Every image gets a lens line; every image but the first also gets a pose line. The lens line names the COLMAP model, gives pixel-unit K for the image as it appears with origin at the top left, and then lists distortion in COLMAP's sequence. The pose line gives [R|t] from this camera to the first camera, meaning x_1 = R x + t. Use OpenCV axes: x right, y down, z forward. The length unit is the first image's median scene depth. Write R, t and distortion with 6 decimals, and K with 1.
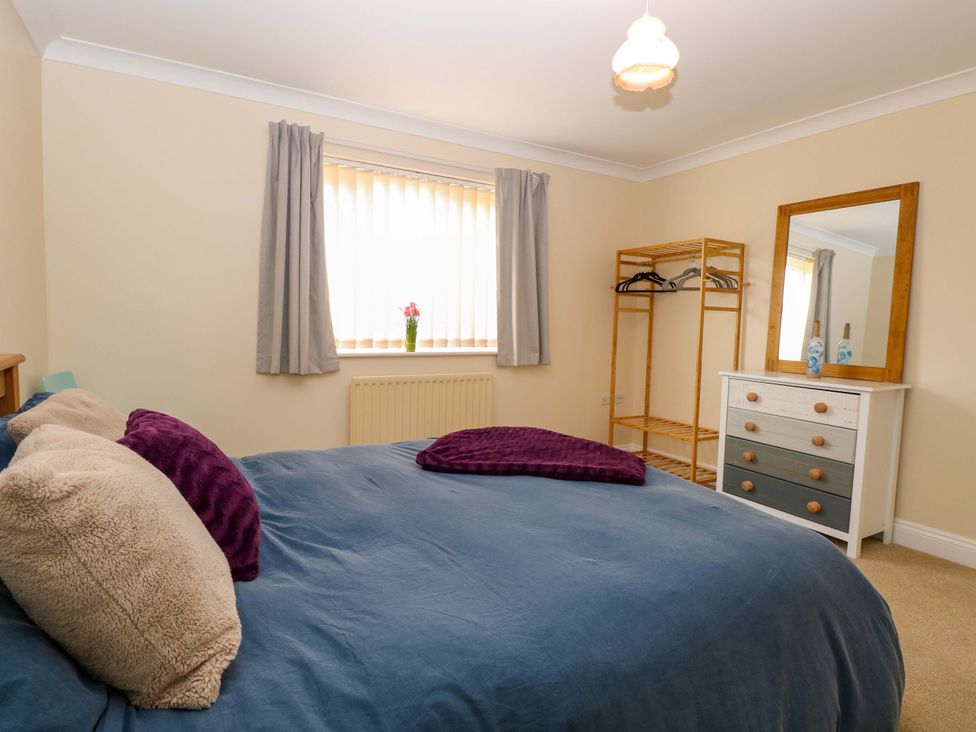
lens RADIAL K [[523.4, 0, 481.9], [0, 523.4, 365.5], [0, 0, 1]] dist [-0.003460, 0.000141]
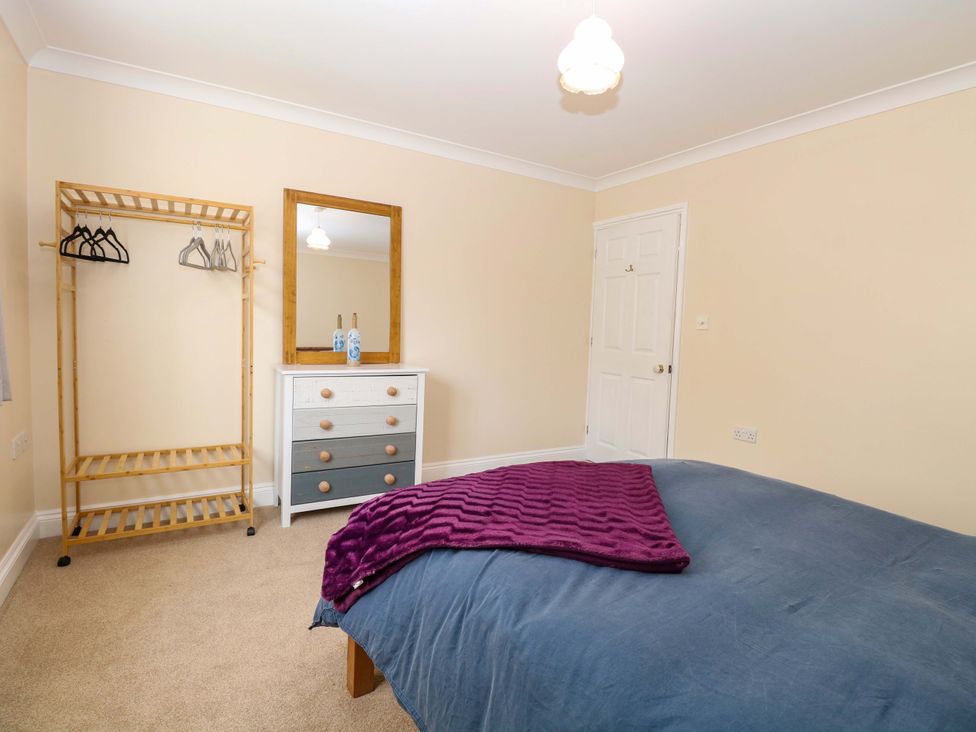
lens RADIAL K [[523.4, 0, 479.2], [0, 523.4, 358.6], [0, 0, 1]] dist [-0.003460, 0.000141]
pose [[-0.027460, -0.093586, 0.995232, -0.367809], [0.045585, 0.994455, 0.094770, -0.068612], [-0.998583, 0.047970, -0.023042, 0.632248]]
